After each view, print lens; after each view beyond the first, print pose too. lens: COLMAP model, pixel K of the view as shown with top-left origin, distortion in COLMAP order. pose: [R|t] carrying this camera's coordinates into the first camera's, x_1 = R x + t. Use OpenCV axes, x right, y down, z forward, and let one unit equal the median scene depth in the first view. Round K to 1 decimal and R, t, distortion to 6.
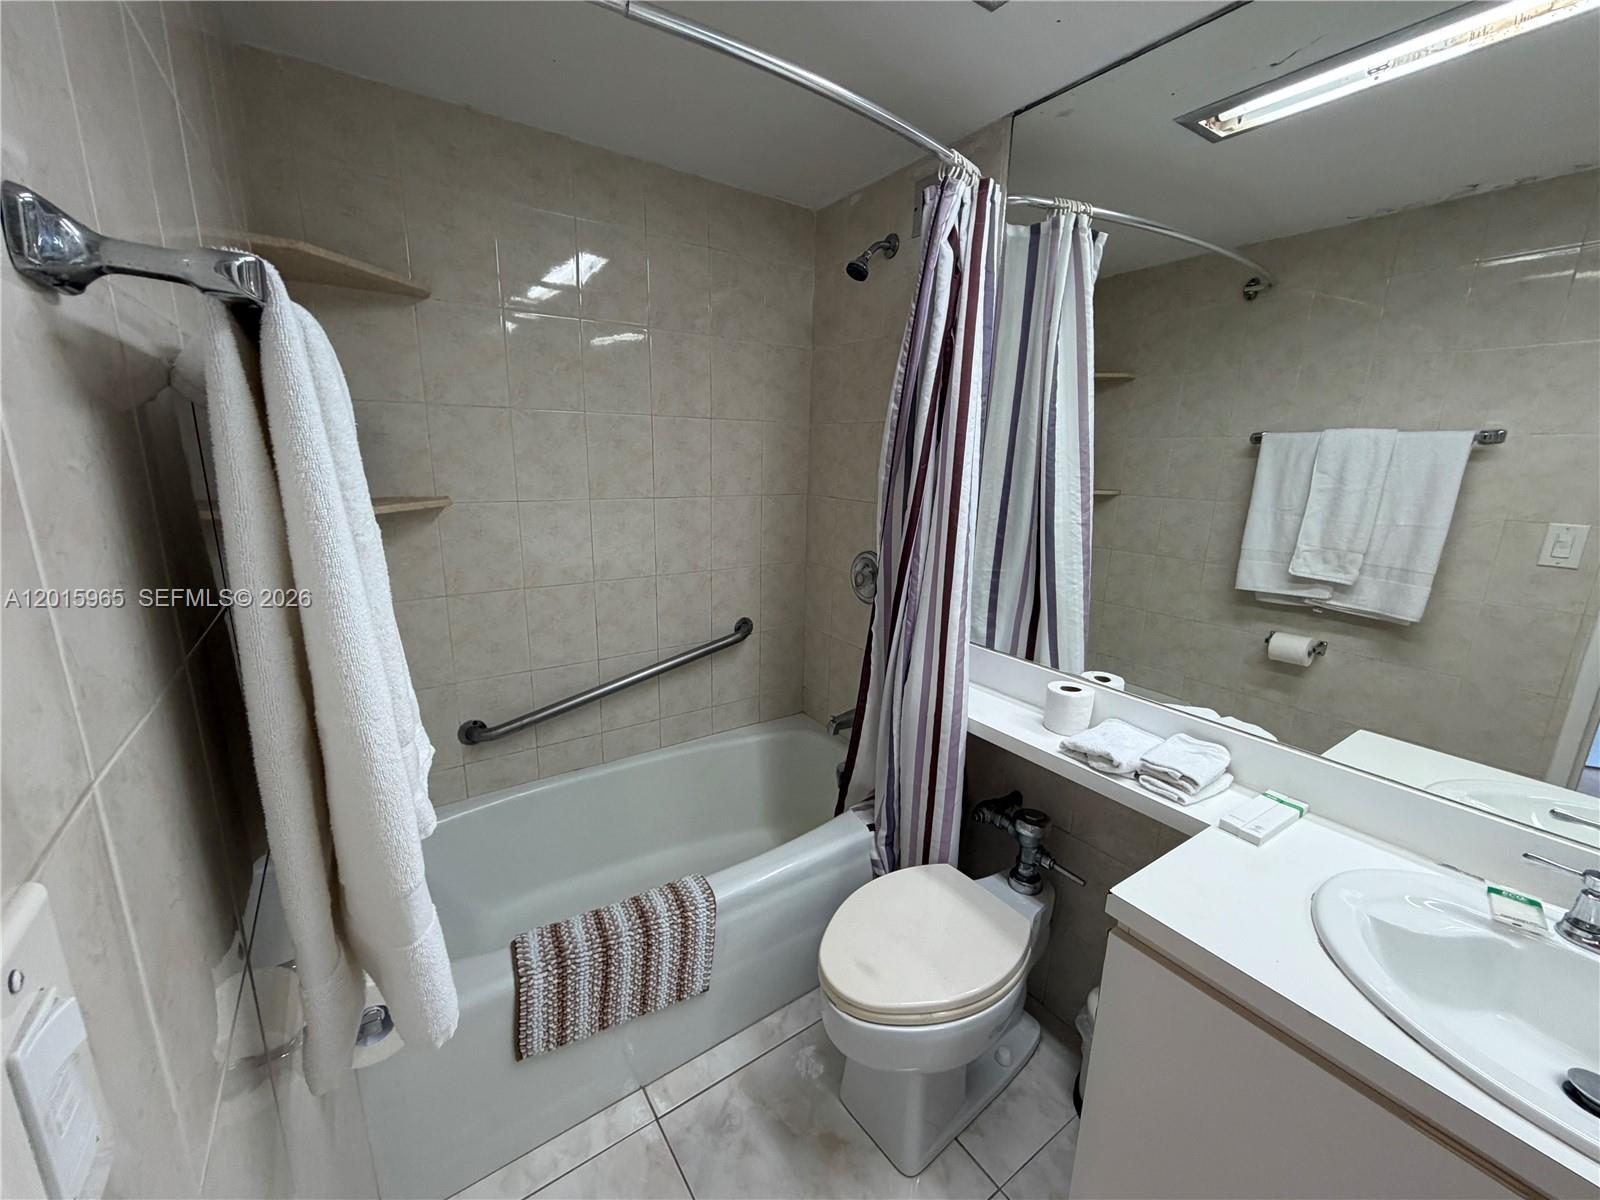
lens RADIAL K [[640.4, 0, 781.1], [0, 640.4, 595.6], [0, 0, 1]] dist [0.002478, -0.000901]
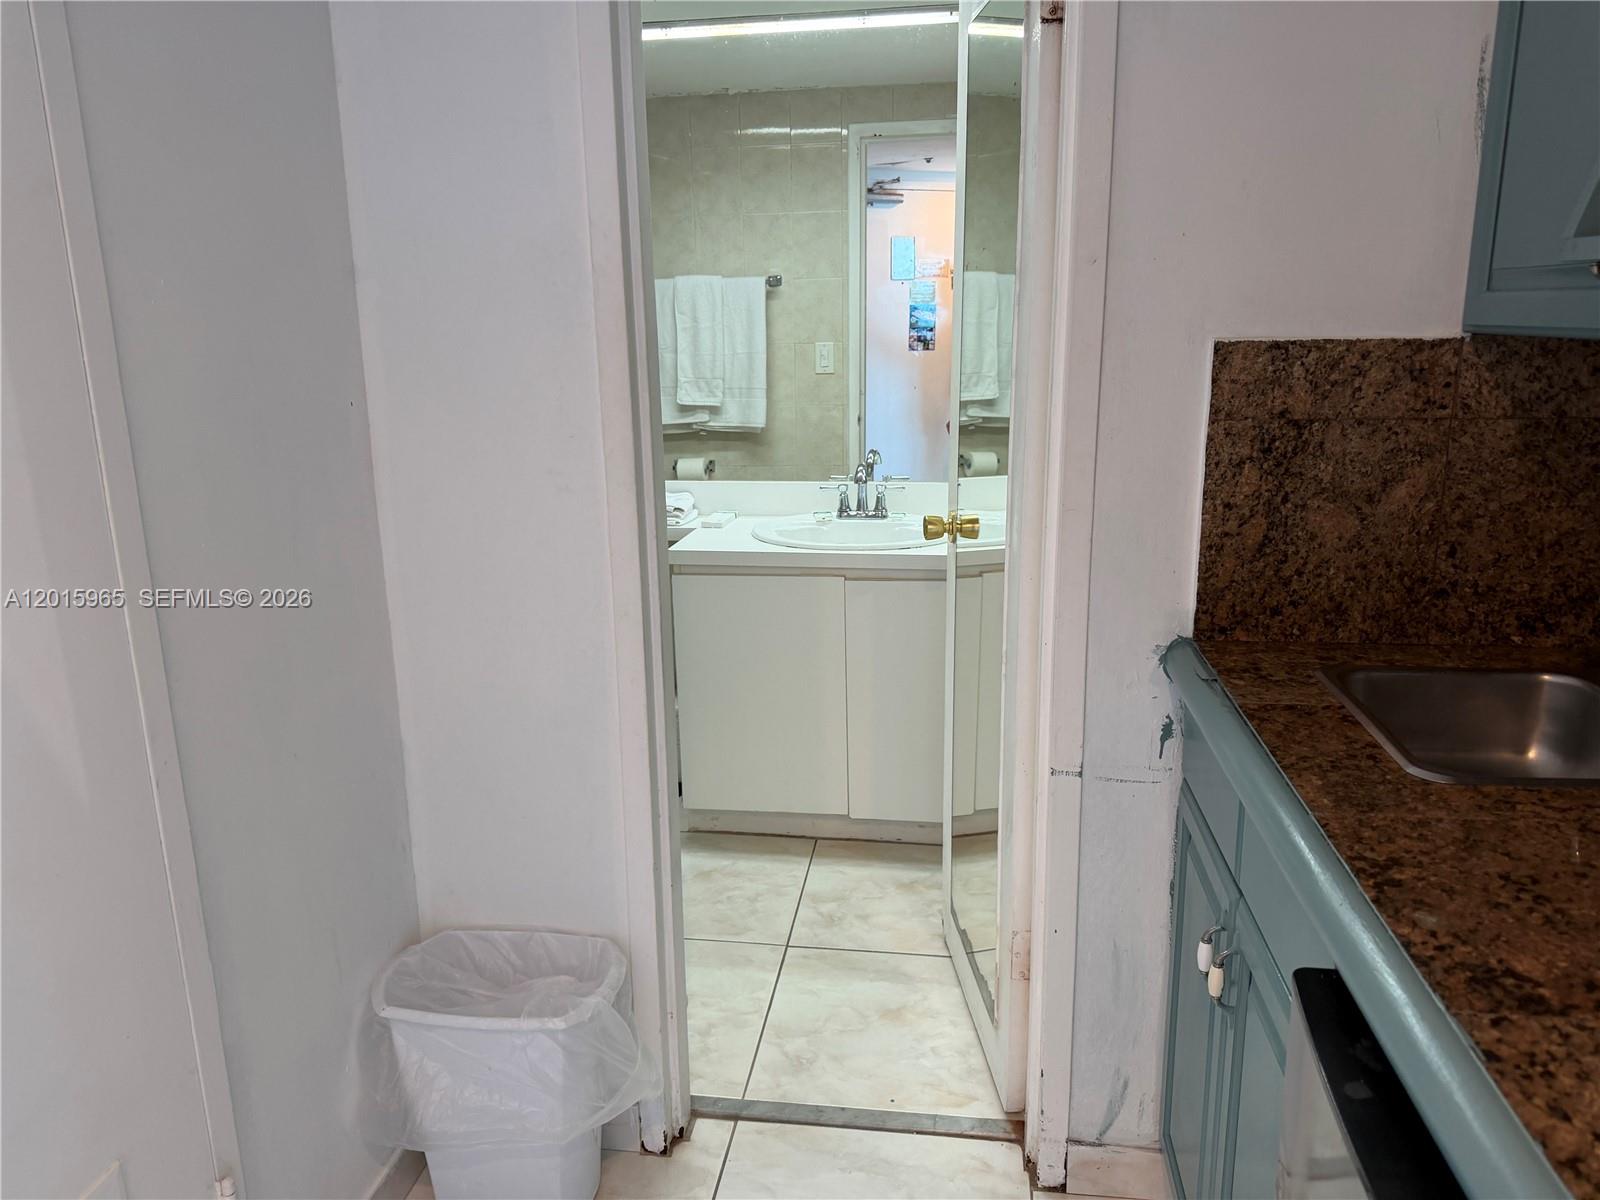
lens RADIAL K [[1150.8, 0, 805.2], [0, 1150.8, 599.4], [0, 0, 1]] dist [0.057435, -0.060162]
pose [[0.670052, -0.209569, 0.712117, -0.651548], [0.199025, 0.974916, 0.099640, 0.160309], [-0.715136, 0.074965, 0.694954, -0.620983]]
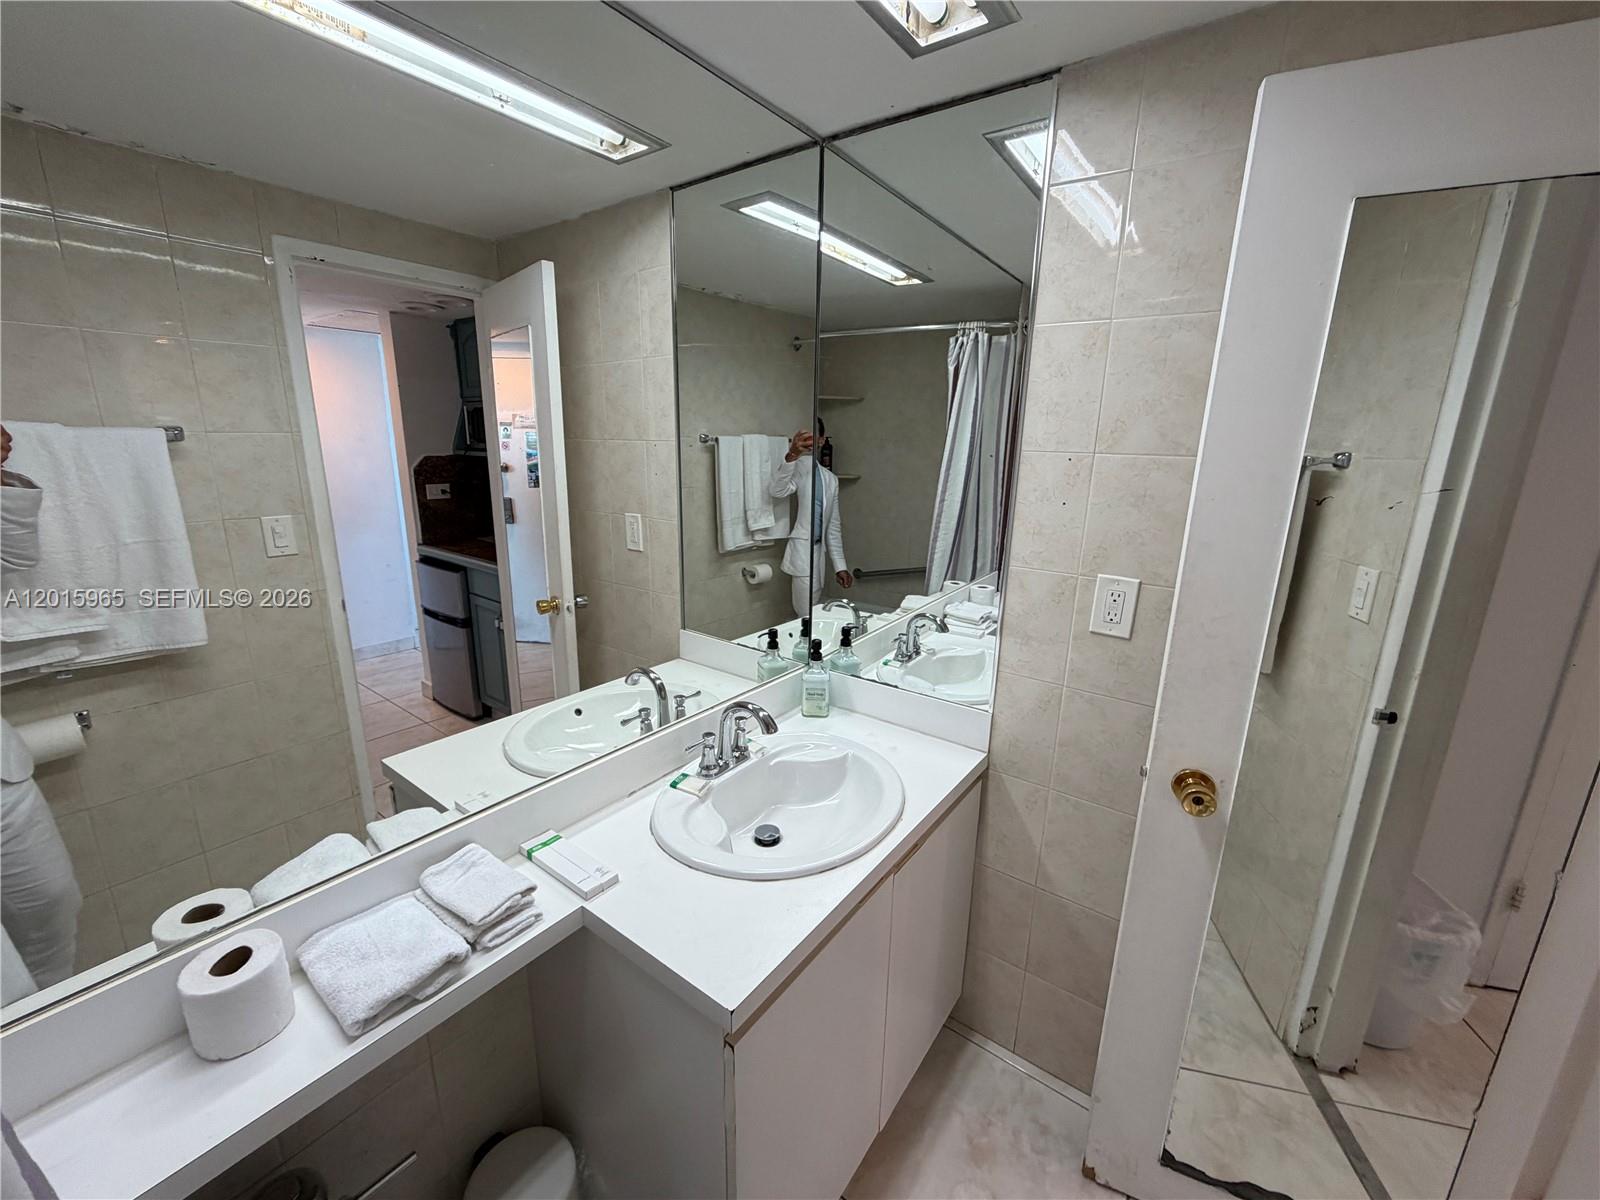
lens RADIAL K [[640.4, 0, 807.0], [0, 640.4, 591.5], [0, 0, 1]] dist [0.002478, -0.000901]
pose [[-0.347720, -0.248597, 0.904041, -0.079603], [0.188139, 0.926098, 0.327026, -0.155662], [-0.918528, 0.283799, -0.275252, 0.447636]]
